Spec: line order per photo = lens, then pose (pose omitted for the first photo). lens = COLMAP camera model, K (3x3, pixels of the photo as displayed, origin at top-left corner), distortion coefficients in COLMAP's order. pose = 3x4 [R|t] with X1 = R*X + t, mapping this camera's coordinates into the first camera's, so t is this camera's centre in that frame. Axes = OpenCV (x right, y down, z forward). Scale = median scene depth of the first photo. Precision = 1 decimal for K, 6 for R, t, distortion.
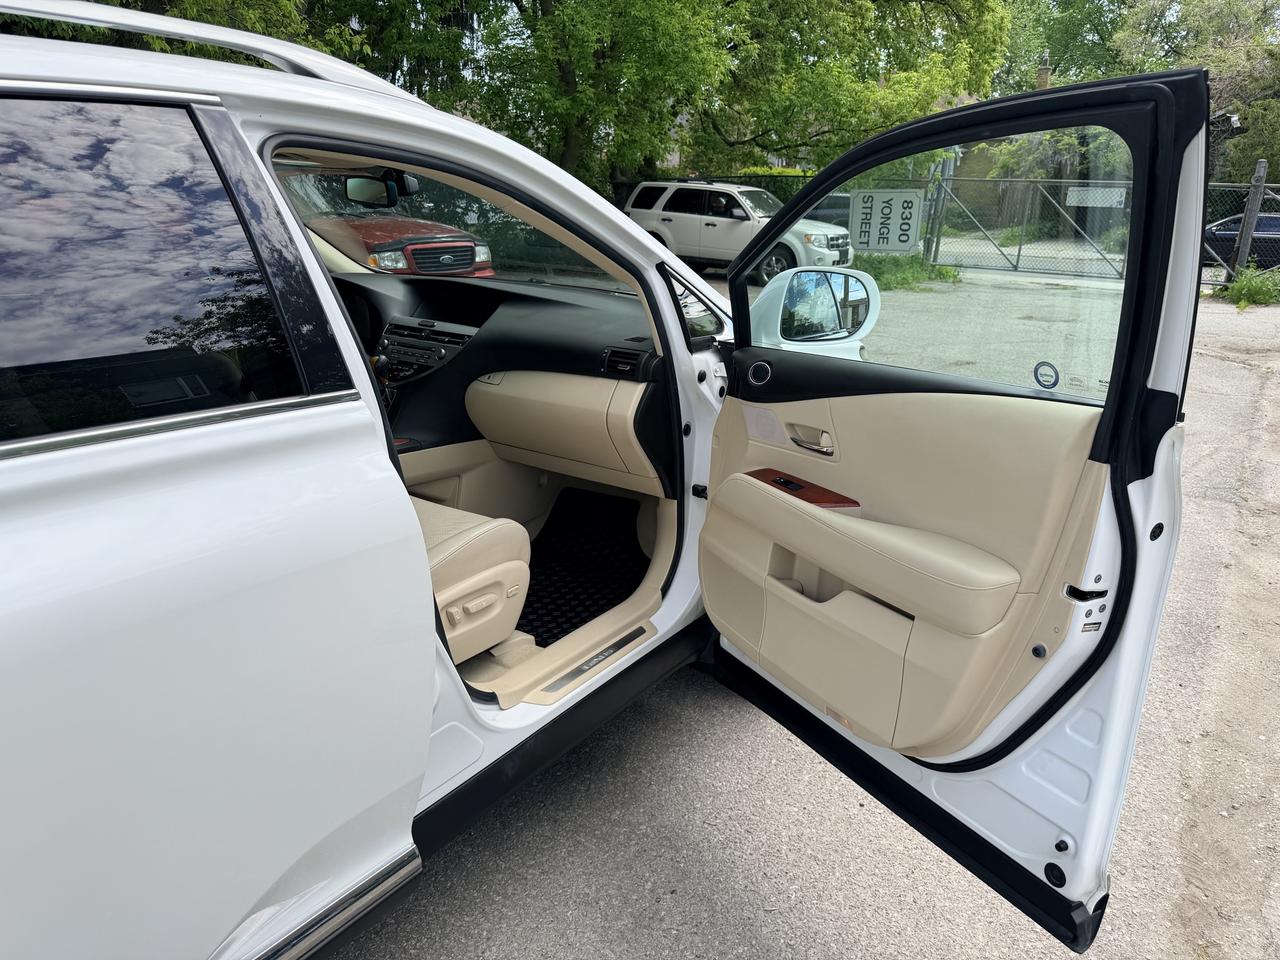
lens RADIAL K [[908.7, 0, 640.6], [0, 908.7, 503.0], [0, 0, 1]] dist [-0.008409, -0.010000]
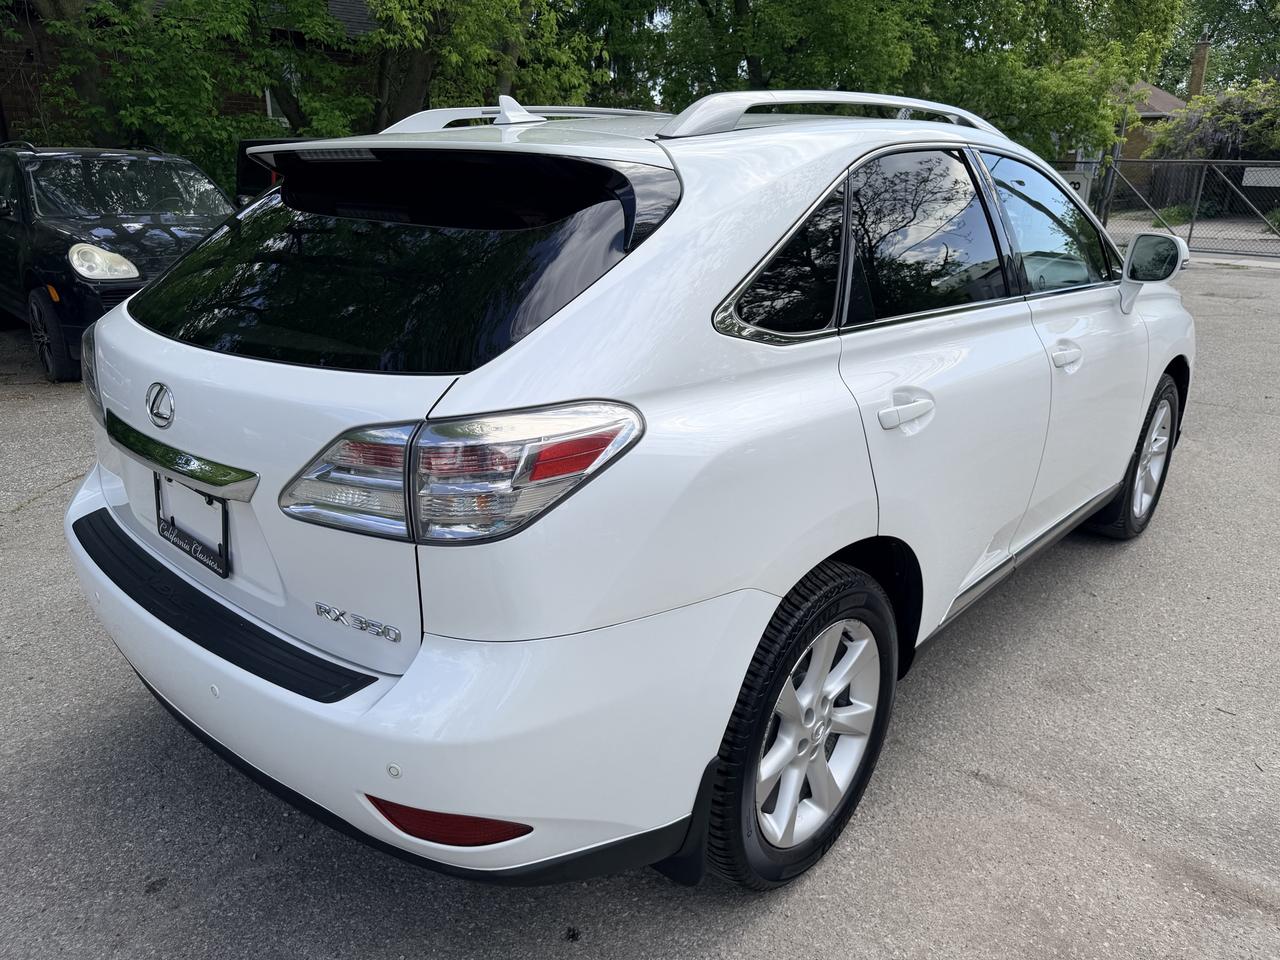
lens RADIAL K [[908.7, 0, 640.6], [0, 908.7, 503.0], [0, 0, 1]] dist [-0.008409, -0.010000]
pose [[0.993277, 0.025875, -0.112836, -0.097458], [-0.024087, 0.999562, 0.017184, 0.032585], [0.113231, -0.014351, 0.993465, -0.108514]]
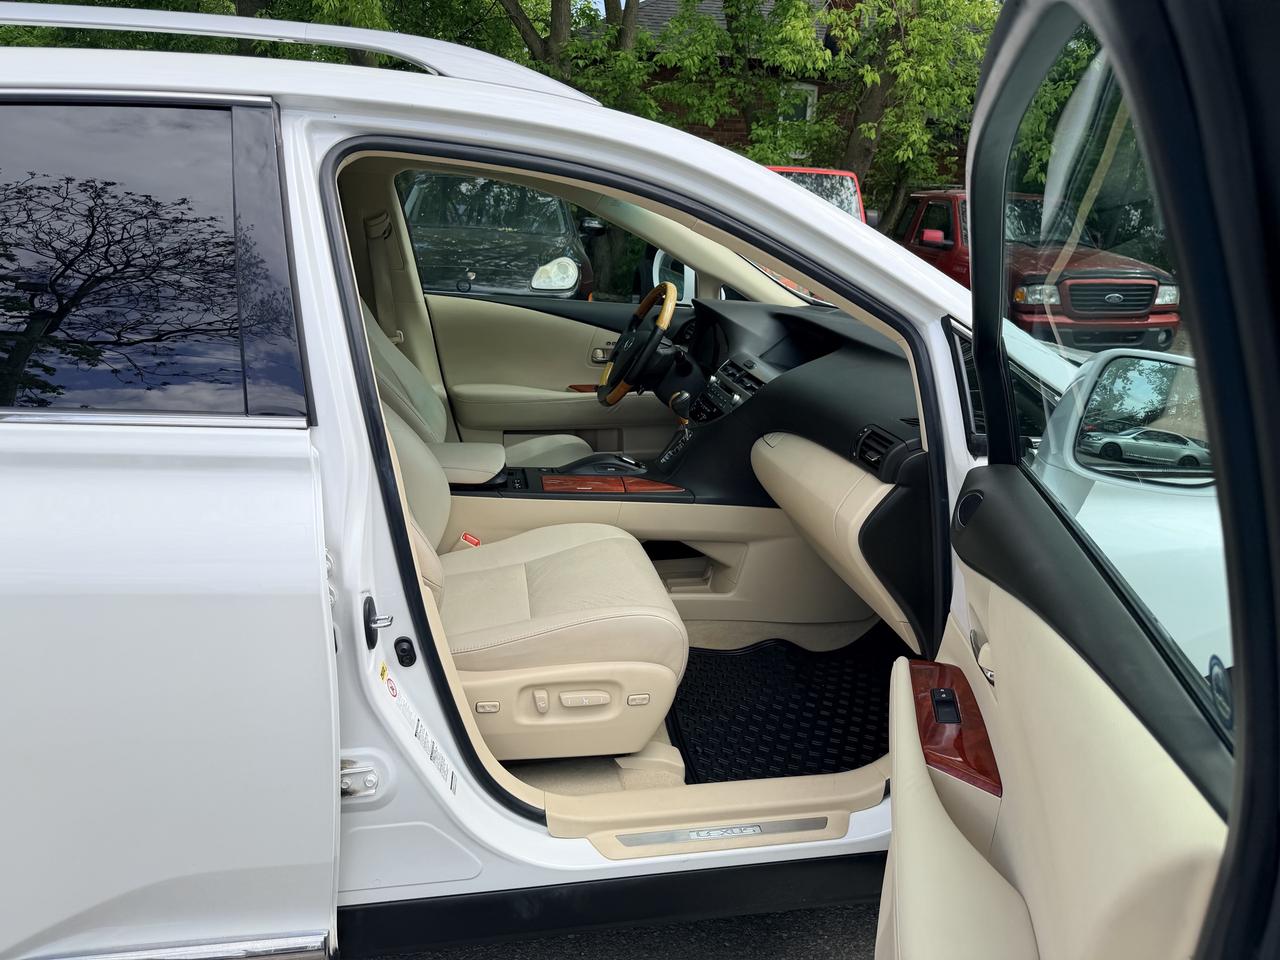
lens RADIAL K [[893.8, 0, 640.0], [0, 893.8, 480.0], [0, 0, 1]] dist [0.008427, 0.000139]
pose [[0.691498, 0.215958, -0.689342, 0.332610], [-0.249815, 0.966880, 0.052309, -0.120911], [0.677808, 0.136037, 0.722545, 0.376291]]
